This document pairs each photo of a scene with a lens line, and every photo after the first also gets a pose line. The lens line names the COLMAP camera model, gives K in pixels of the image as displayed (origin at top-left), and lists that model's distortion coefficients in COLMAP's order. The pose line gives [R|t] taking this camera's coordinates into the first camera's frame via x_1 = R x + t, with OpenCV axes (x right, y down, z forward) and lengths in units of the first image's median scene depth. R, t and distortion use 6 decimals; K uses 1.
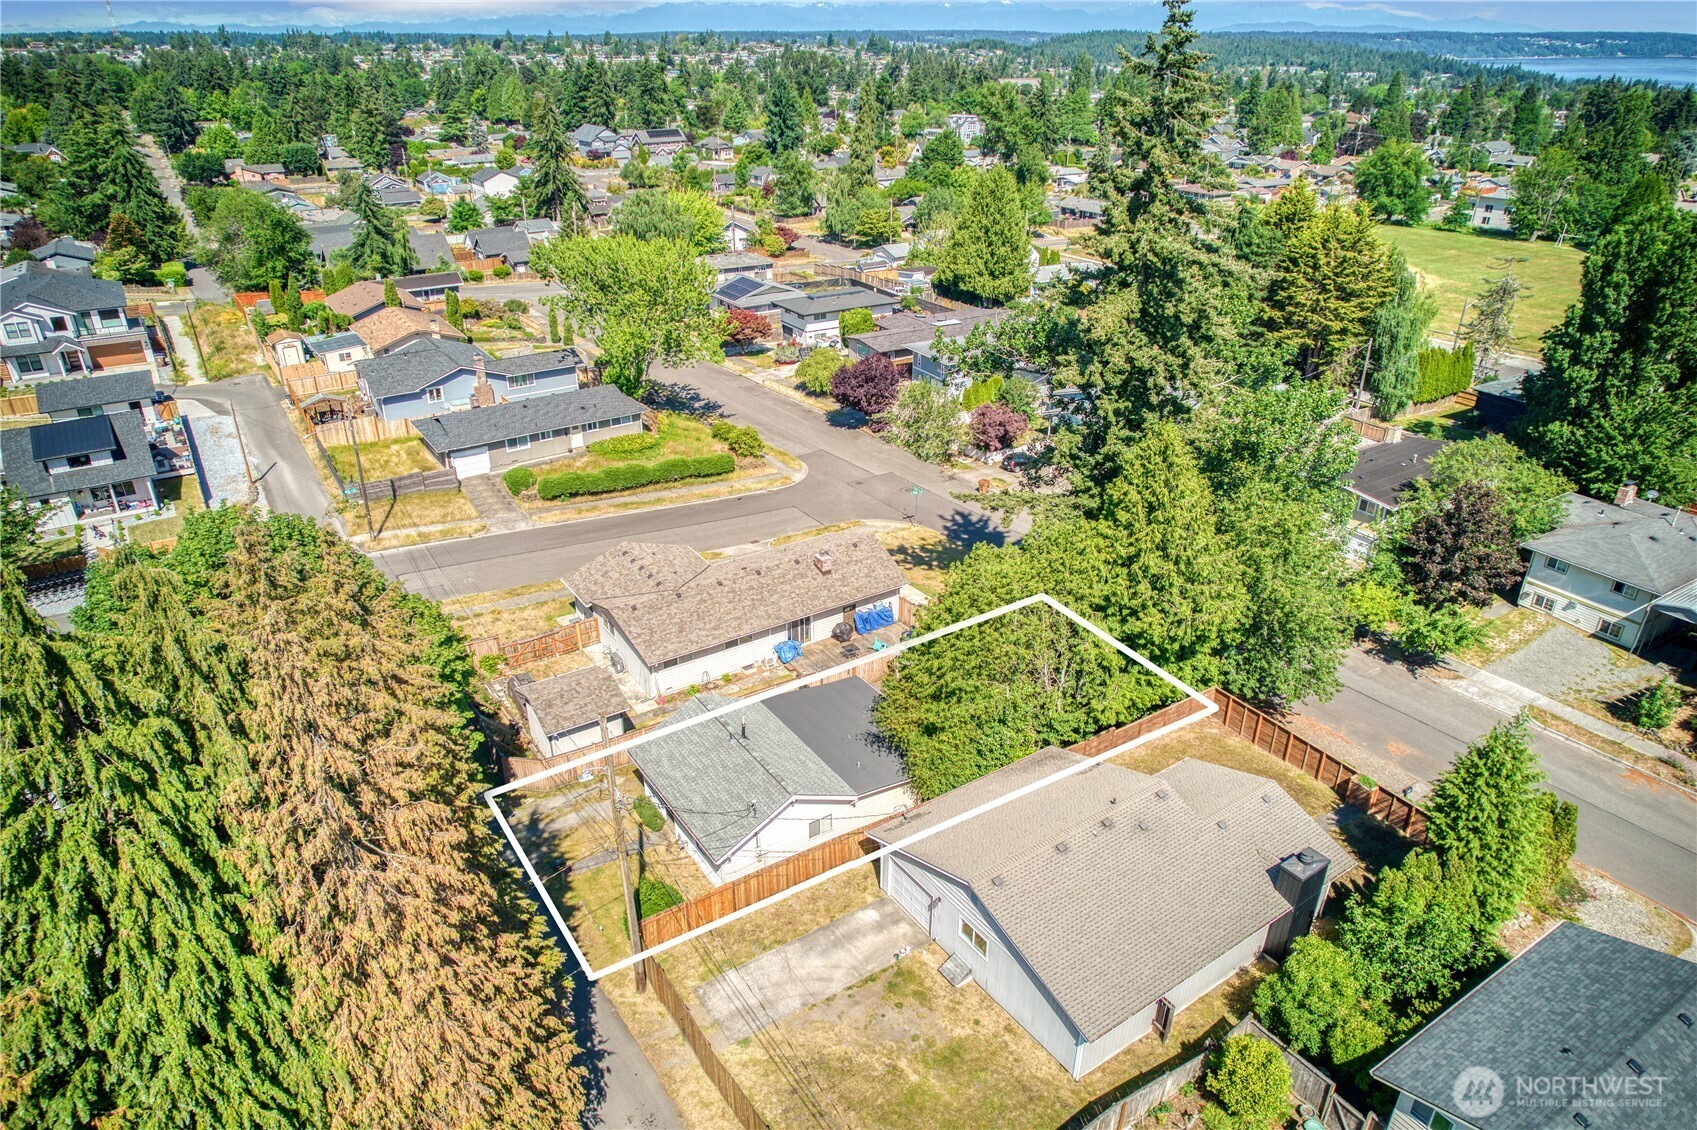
lens RADIAL K [[1089.0, 0, 848.5], [0, 1089.0, 565.0], [0, 0, 1]] dist [-0.075204, 0.075796]
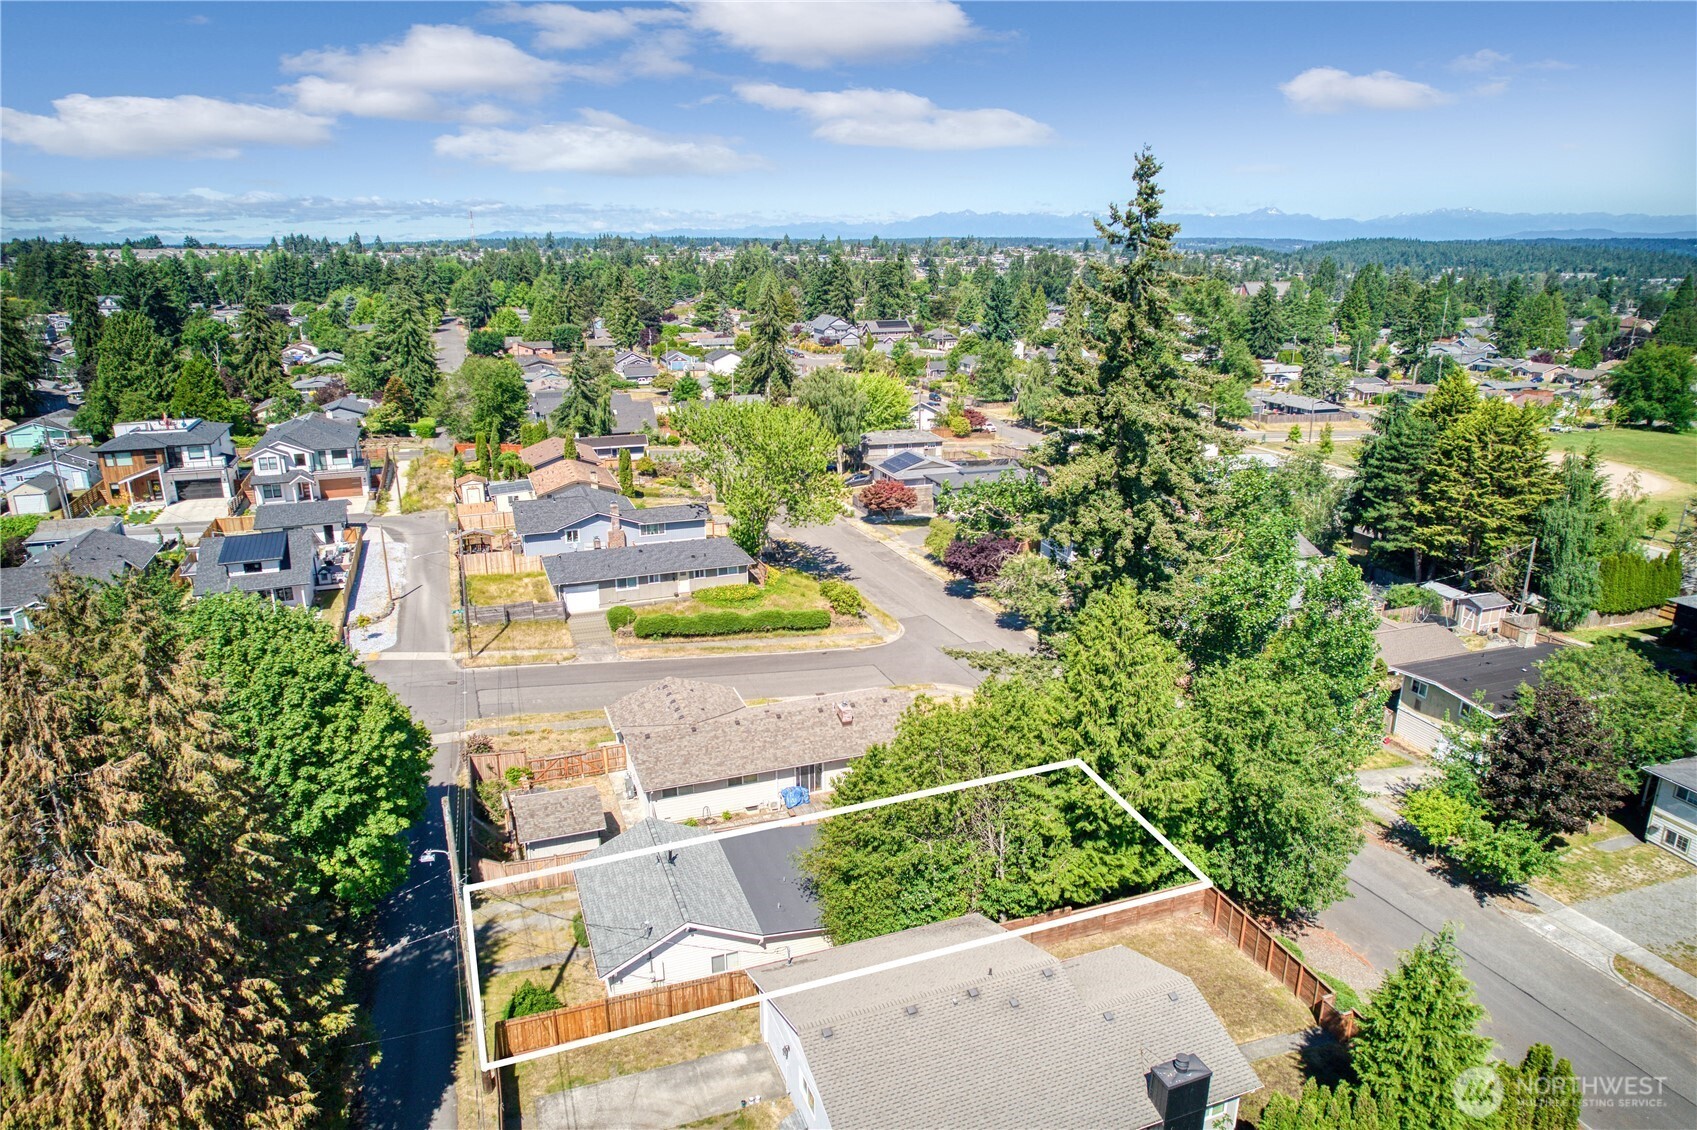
lens RADIAL K [[1085.8, 0, 848.5], [0, 1085.8, 565.0], [0, 0, 1]] dist [-0.066427, 0.070489]
pose [[0.974189, 0.065021, -0.216168, 0.114755], [-0.100001, 0.982834, -0.155042, 0.011070], [0.202376, 0.172657, 0.963968, 0.005969]]
